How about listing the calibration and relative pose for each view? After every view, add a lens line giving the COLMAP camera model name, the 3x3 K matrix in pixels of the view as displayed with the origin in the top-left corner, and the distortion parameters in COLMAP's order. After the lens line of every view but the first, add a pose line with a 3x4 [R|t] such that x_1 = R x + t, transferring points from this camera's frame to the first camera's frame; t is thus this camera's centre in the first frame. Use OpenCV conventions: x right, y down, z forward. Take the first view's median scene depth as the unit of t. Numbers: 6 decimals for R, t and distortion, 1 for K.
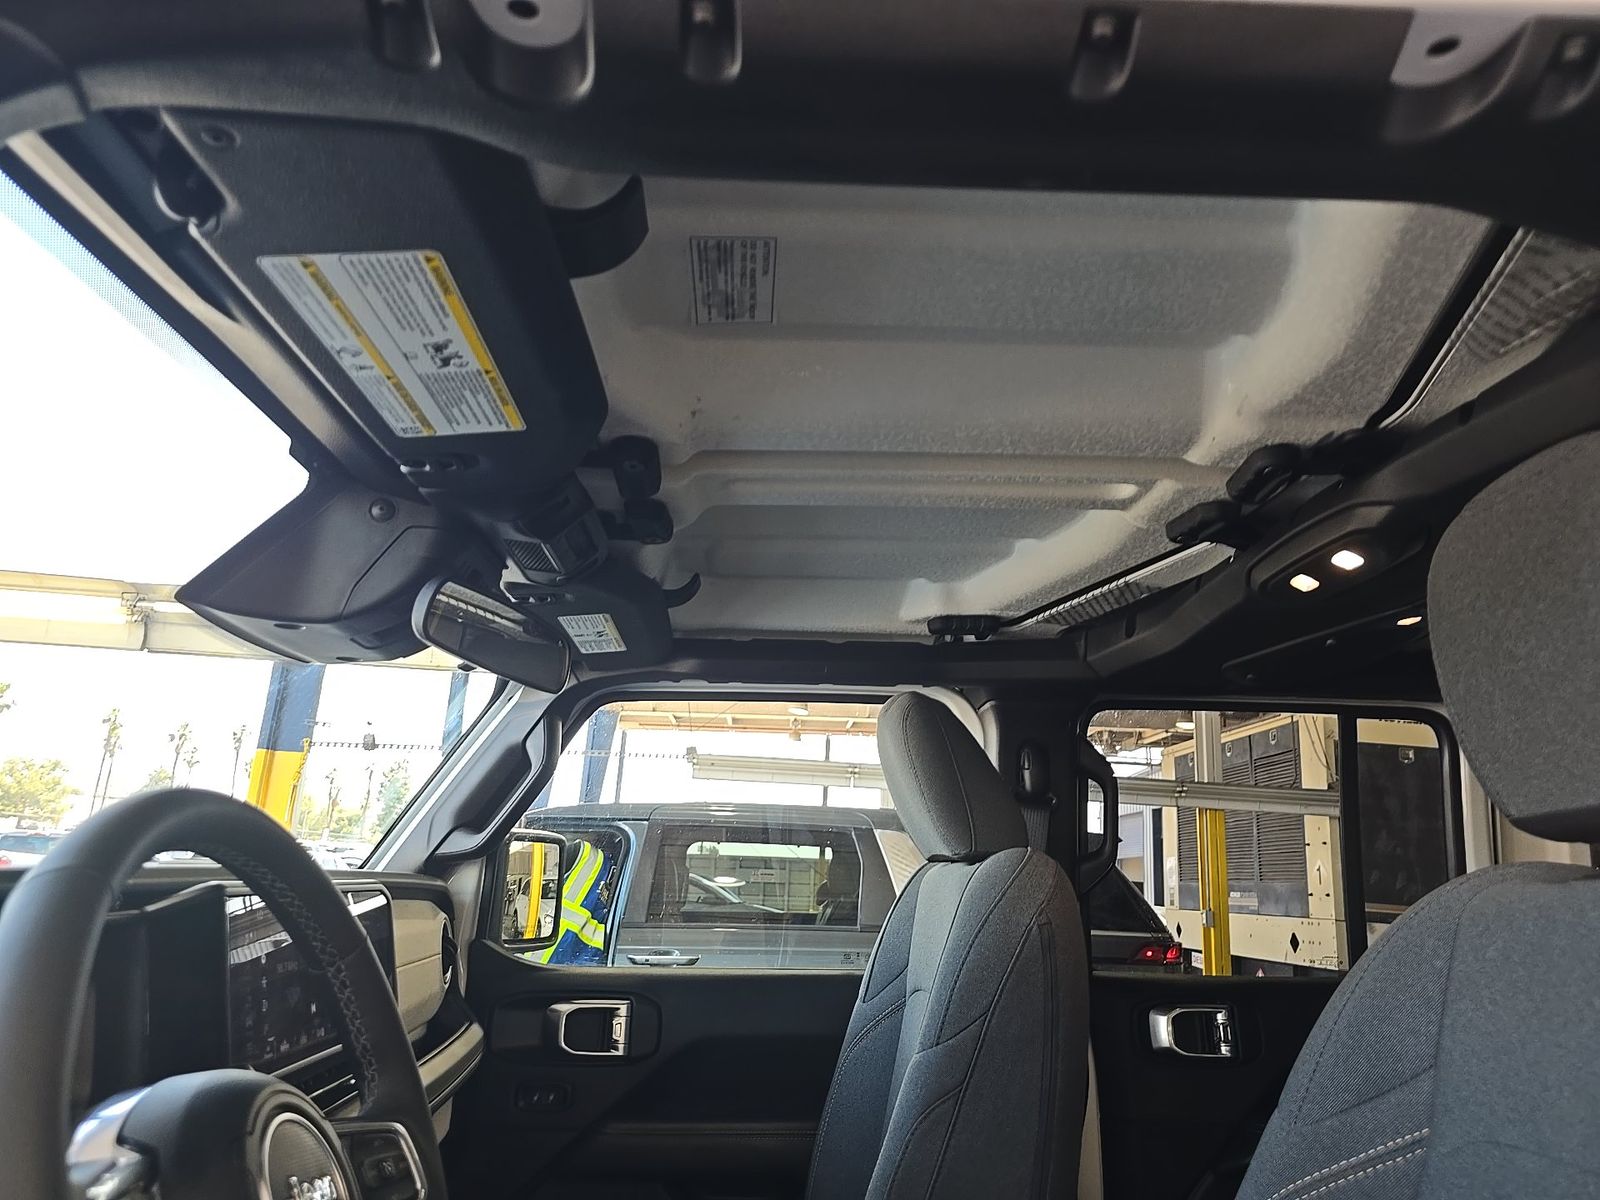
lens RADIAL K [[1080.4, 0, 800.0], [0, 1080.4, 600.0], [0, 0, 1]] dist [0.055768, -0.048271]
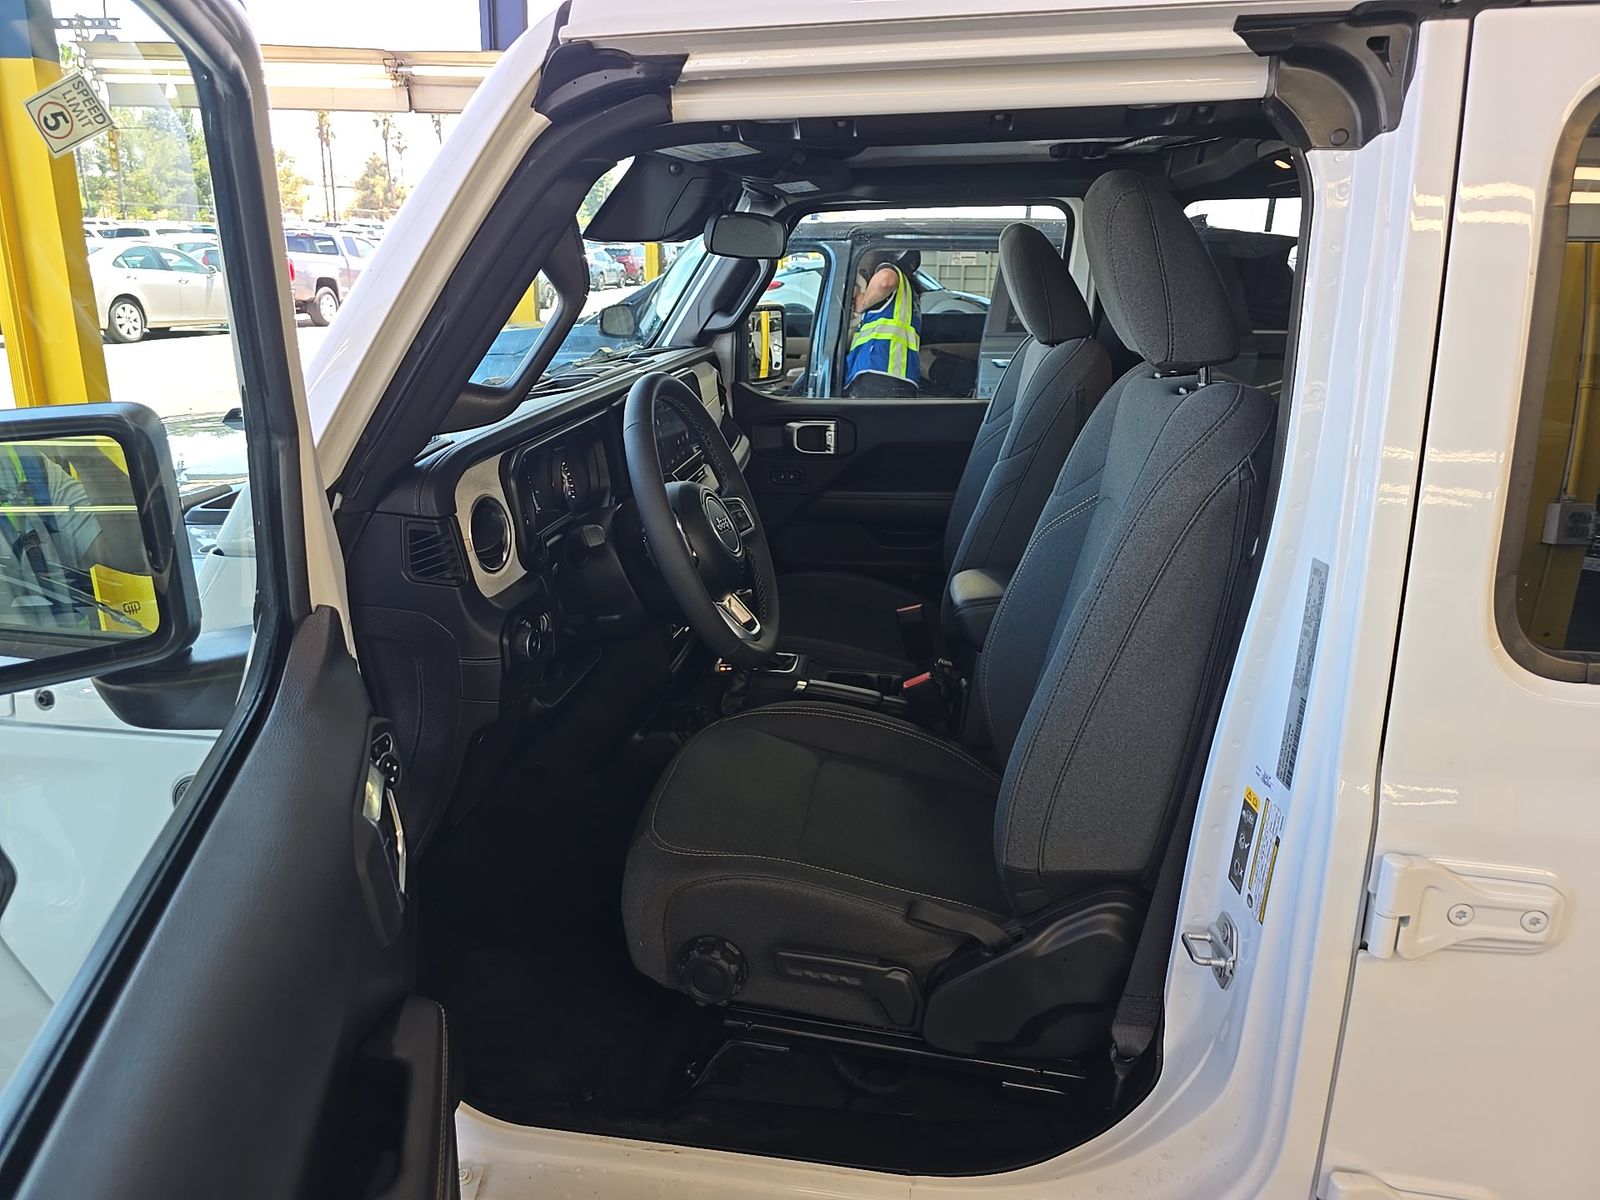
lens RADIAL K [[1080.4, 0, 800.0], [0, 1080.4, 600.0], [0, 0, 1]] dist [0.055768, -0.048271]
pose [[0.983572, 0.030051, -0.177997, 0.075605], [0.068729, 0.849441, 0.523189, -0.227345], [0.166920, -0.526828, 0.833421, -0.431394]]
